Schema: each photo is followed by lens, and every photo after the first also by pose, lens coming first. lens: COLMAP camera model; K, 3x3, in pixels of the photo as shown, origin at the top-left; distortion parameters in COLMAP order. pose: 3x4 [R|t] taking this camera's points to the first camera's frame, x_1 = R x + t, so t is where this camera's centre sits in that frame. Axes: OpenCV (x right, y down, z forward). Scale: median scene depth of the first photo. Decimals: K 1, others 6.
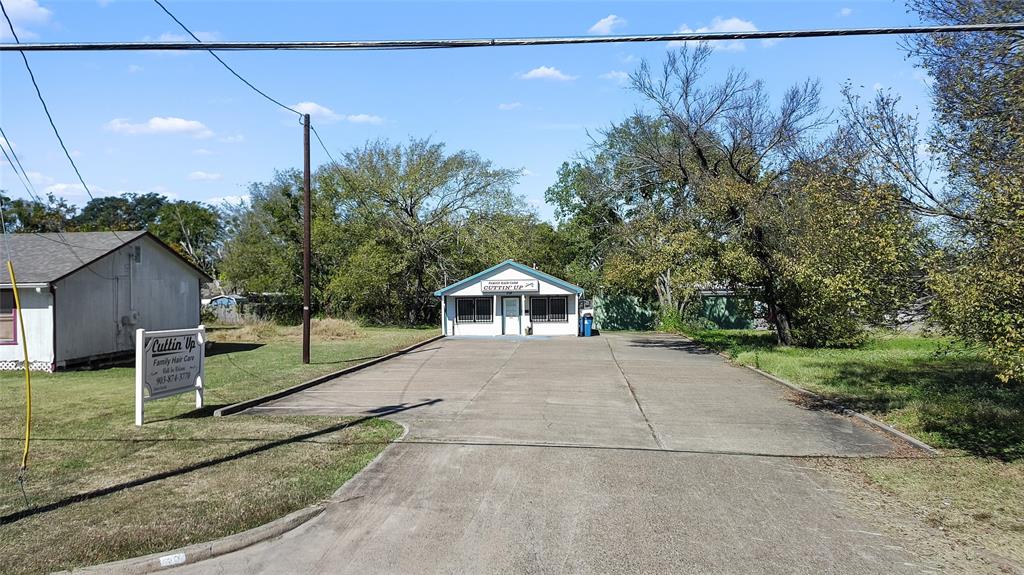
lens RADIAL K [[781.6, 0, 512.0], [0, 781.6, 287.5], [0, 0, 1]] dist [0.005891, 0.000008]
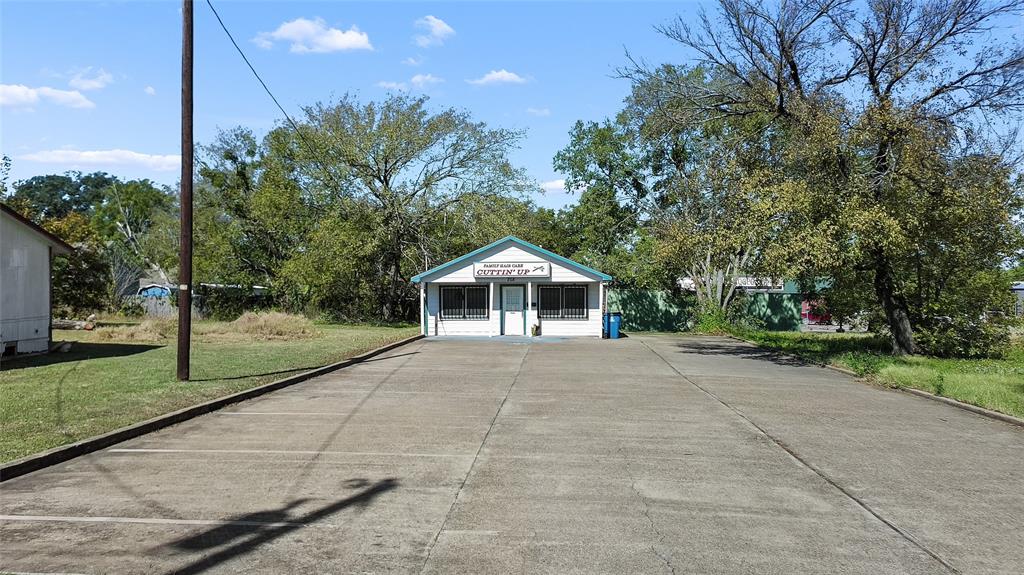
lens RADIAL K [[781.6, 0, 512.0], [0, 781.6, 287.5], [0, 0, 1]] dist [0.005891, 0.000008]
pose [[0.999828, 0.010098, 0.015571, -0.012032], [-0.010080, 0.999948, -0.001209, 0.013105], [-0.015582, 0.001052, 0.999878, 0.211740]]
